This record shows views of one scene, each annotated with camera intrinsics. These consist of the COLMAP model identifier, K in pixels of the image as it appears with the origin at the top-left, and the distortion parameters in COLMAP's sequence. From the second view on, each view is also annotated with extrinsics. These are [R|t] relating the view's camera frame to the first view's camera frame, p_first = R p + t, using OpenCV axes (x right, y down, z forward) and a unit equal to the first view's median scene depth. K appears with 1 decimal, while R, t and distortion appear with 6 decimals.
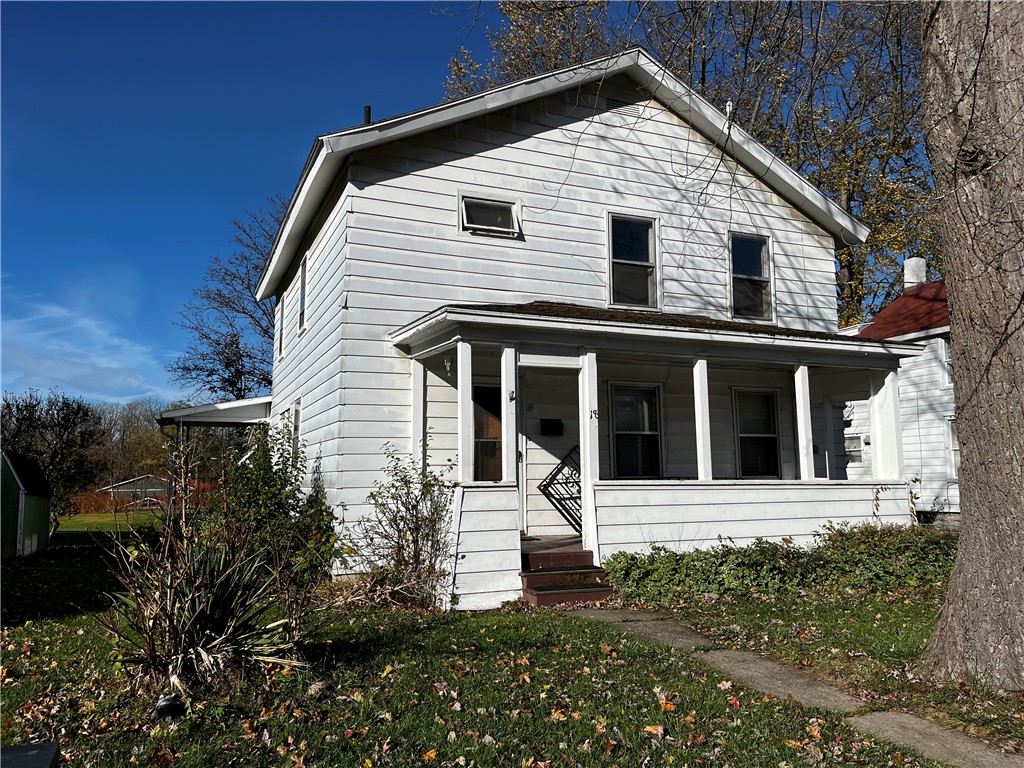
lens RADIAL K [[777.8, 0, 512.0], [0, 777.8, 384.0], [0, 0, 1]] dist [0.057466, -0.070154]
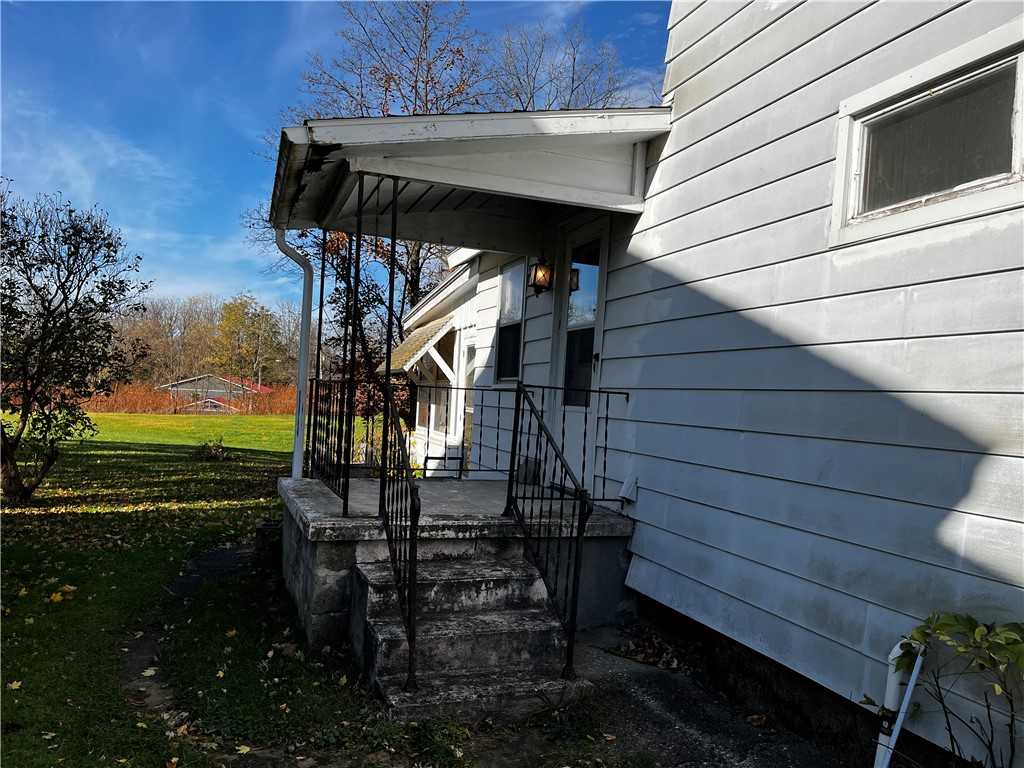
lens RADIAL K [[777.8, 0, 512.0], [0, 777.8, 384.0], [0, 0, 1]] dist [0.057466, -0.070154]
pose [[0.996564, 0.056949, -0.060140, -0.063579], [-0.050506, 0.993326, 0.103691, 0.016329], [0.065644, -0.100297, 0.992790, 0.129856]]
